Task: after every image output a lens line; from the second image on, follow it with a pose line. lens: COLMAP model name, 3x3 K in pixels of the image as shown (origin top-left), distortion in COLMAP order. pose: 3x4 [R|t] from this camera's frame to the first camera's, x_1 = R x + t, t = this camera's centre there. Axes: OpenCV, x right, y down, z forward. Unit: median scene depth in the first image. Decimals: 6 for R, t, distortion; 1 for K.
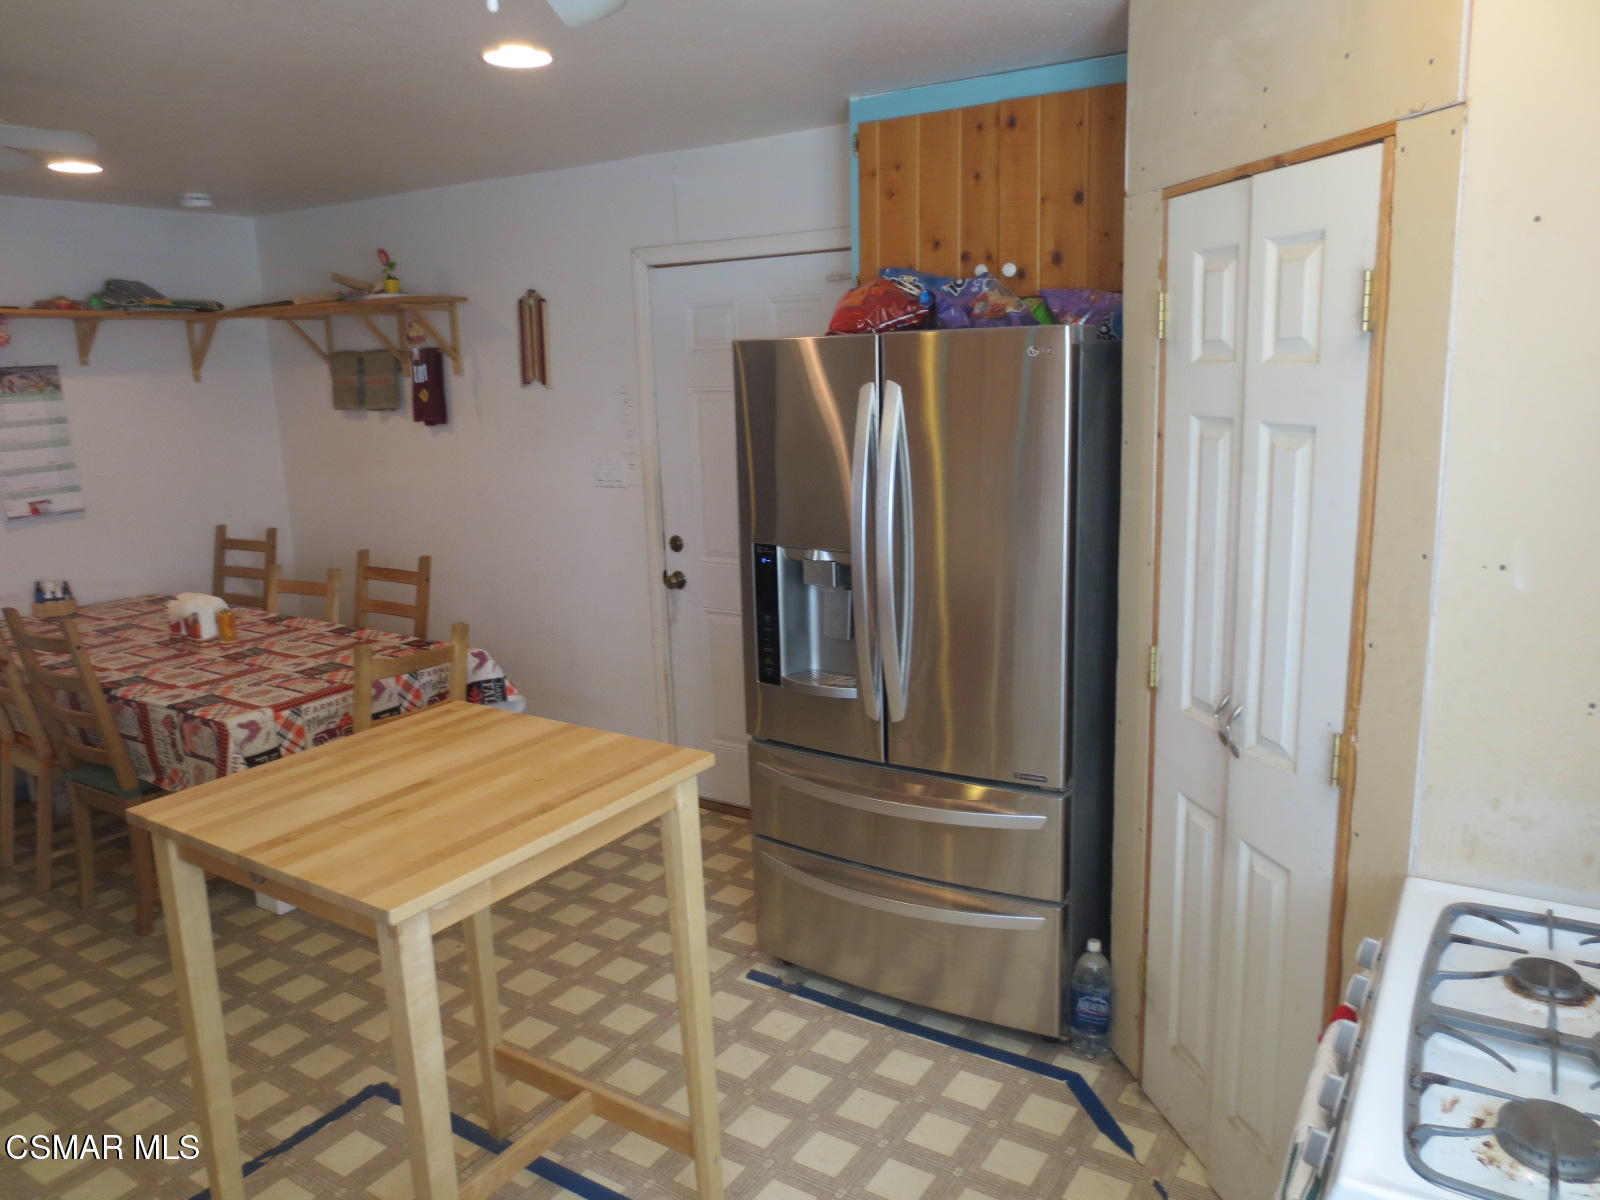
lens RADIAL K [[1139.5, 0, 797.2], [0, 1139.5, 590.0], [0, 0, 1]] dist [-0.032552, 0.016285]
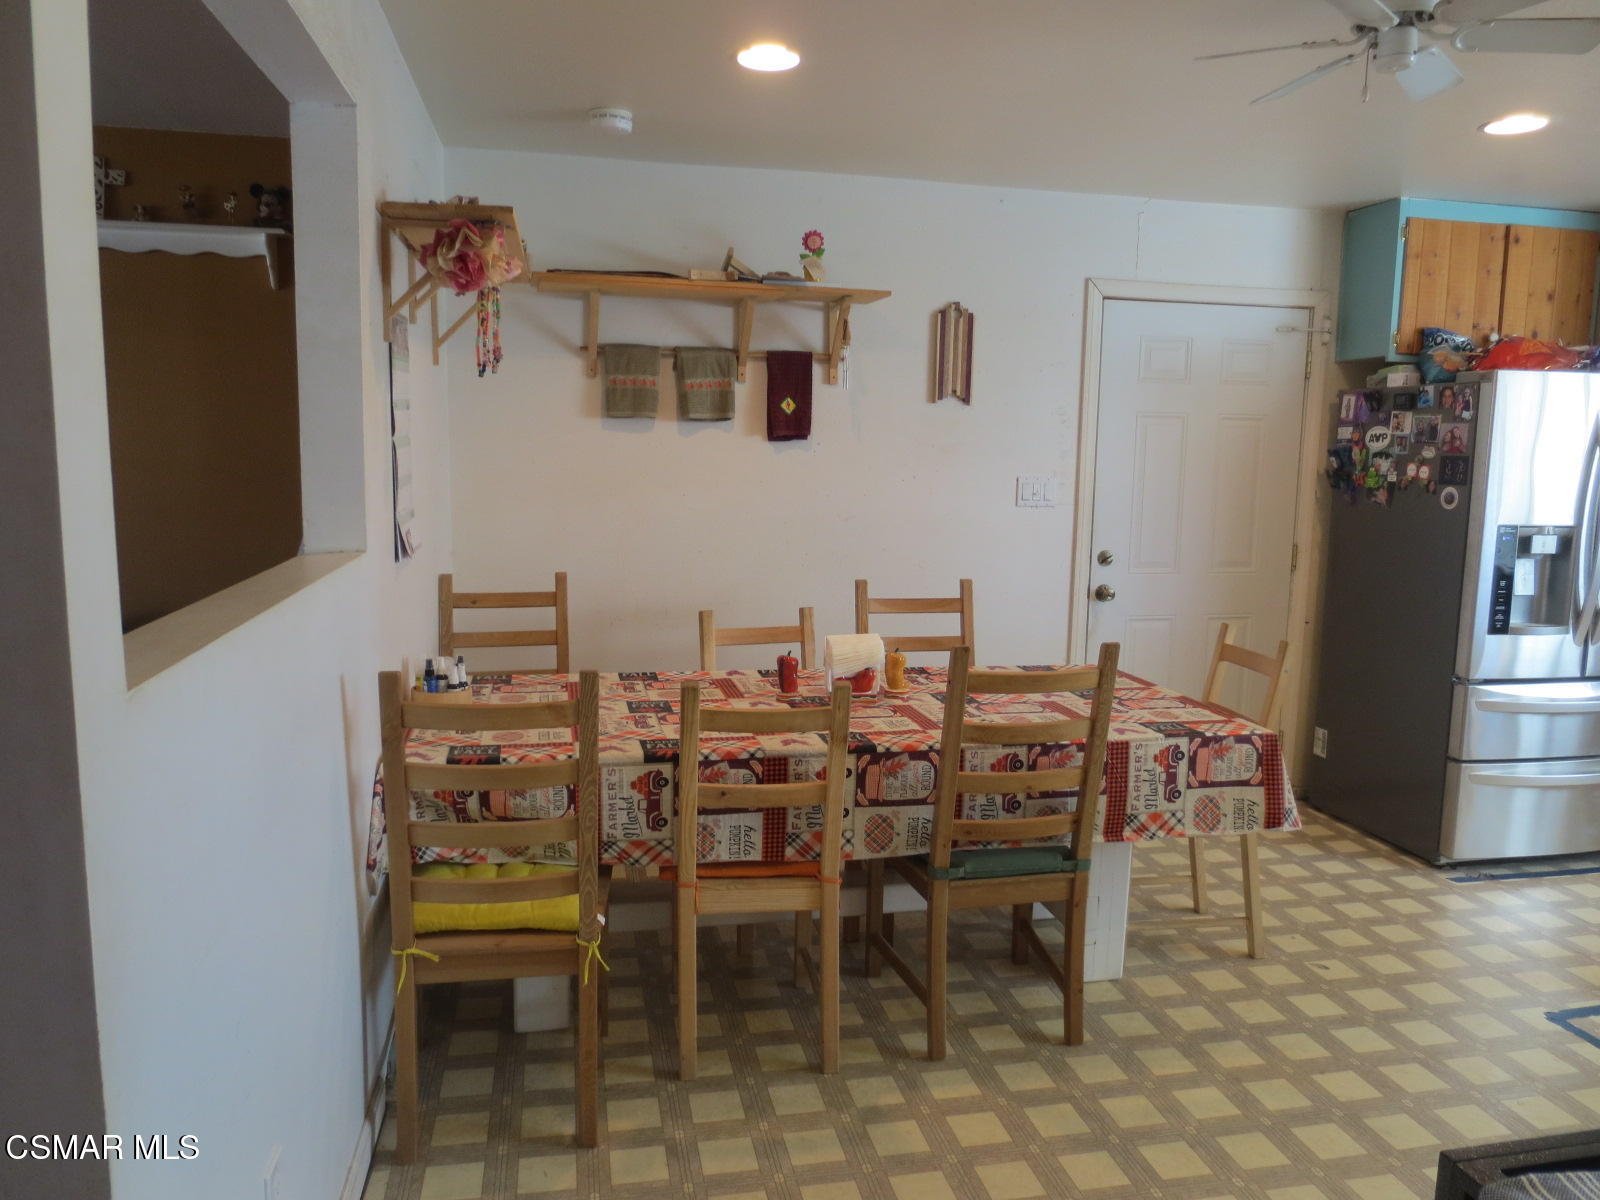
lens RADIAL K [[1139.5, 0, 807.3], [0, 1139.5, 596.5], [0, 0, 1]] dist [-0.032552, 0.016285]
pose [[0.712738, -0.052164, 0.699488, -1.000601], [0.099859, 0.994619, -0.027577, -0.003904], [-0.694286, 0.089506, 0.714112, 0.423827]]
